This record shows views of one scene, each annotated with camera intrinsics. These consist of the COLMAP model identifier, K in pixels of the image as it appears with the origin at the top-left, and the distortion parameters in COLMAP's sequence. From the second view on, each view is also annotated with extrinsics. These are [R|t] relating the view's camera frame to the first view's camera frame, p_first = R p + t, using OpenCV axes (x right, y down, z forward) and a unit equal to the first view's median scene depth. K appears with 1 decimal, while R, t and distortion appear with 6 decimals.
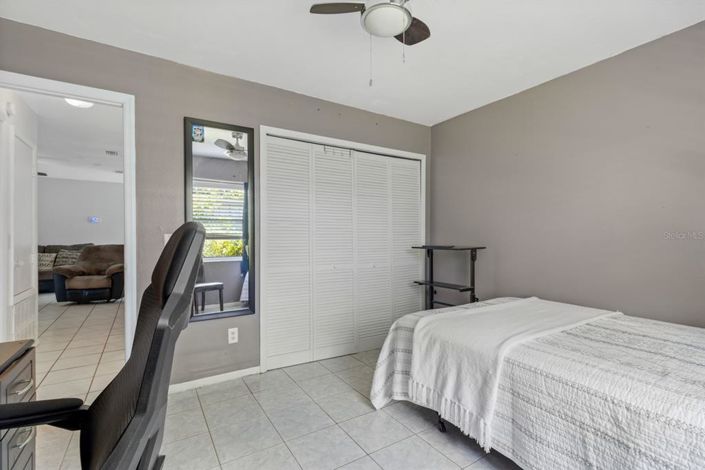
lens RADIAL K [[332.2, 0, 352.3], [0, 332.2, 234.9], [0, 0, 1]] dist [-0.000412, 0.000075]
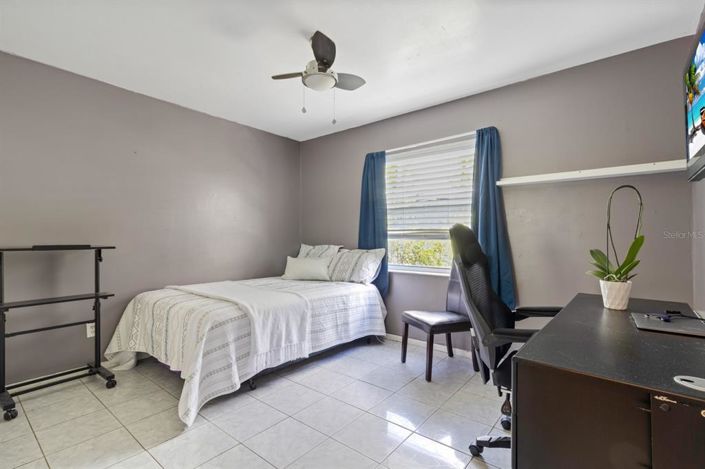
lens RADIAL K [[332.2, 0, 351.7], [0, 332.2, 235.4], [0, 0, 1]] dist [-0.000412, 0.000075]
pose [[-0.326115, 0.010629, 0.945270, -1.200579], [0.004986, 0.999942, -0.009524, 0.036424], [-0.945317, 0.001607, -0.326150, 1.241863]]
